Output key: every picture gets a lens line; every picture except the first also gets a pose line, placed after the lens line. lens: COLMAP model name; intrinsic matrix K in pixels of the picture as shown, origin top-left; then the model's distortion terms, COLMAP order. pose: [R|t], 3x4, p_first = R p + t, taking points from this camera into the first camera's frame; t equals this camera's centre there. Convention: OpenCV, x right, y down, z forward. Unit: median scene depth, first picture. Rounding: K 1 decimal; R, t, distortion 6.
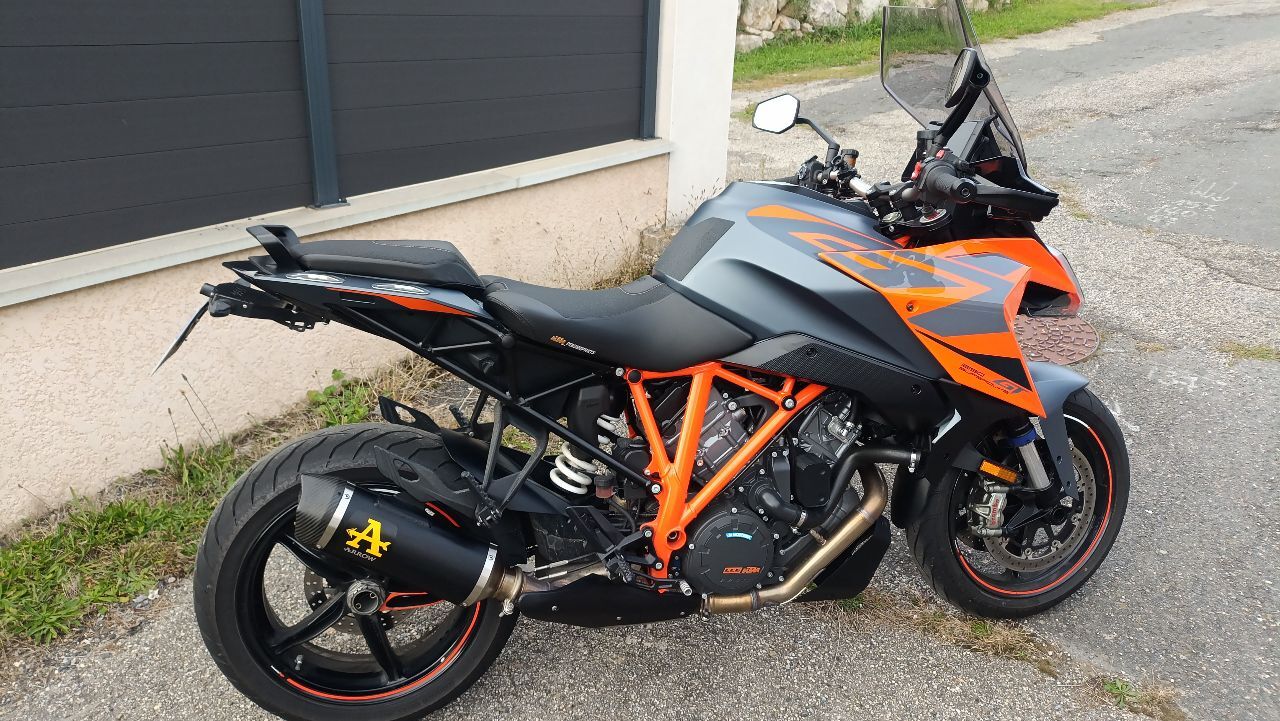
lens RADIAL K [[994.2, 0, 640.0], [0, 994.2, 360.5], [0, 0, 1]] dist [0.105051, 0.000368]
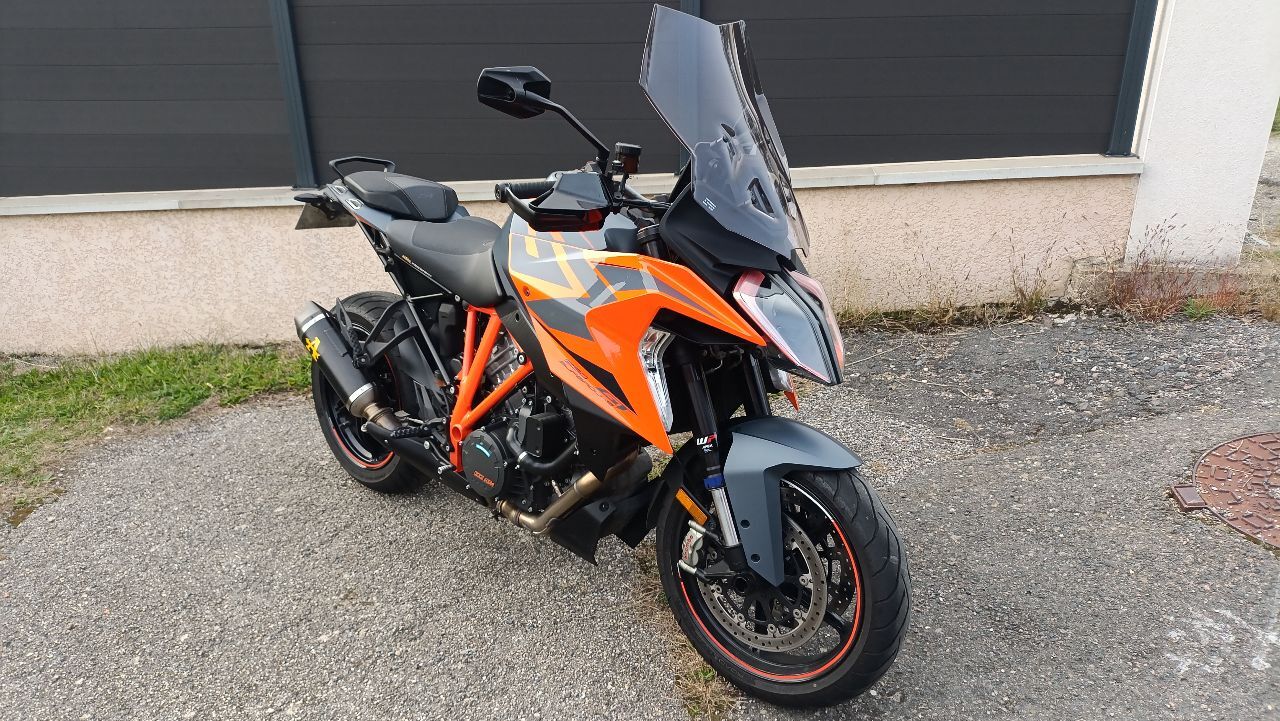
lens RADIAL K [[994.2, 0, 640.0], [0, 994.2, 360.5], [0, 0, 1]] dist [0.105051, 0.000368]
pose [[0.526700, 0.275640, -0.804120, 0.623255], [-0.266677, 0.951791, 0.151586, -0.091062], [0.807137, 0.134600, 0.574815, 0.228377]]
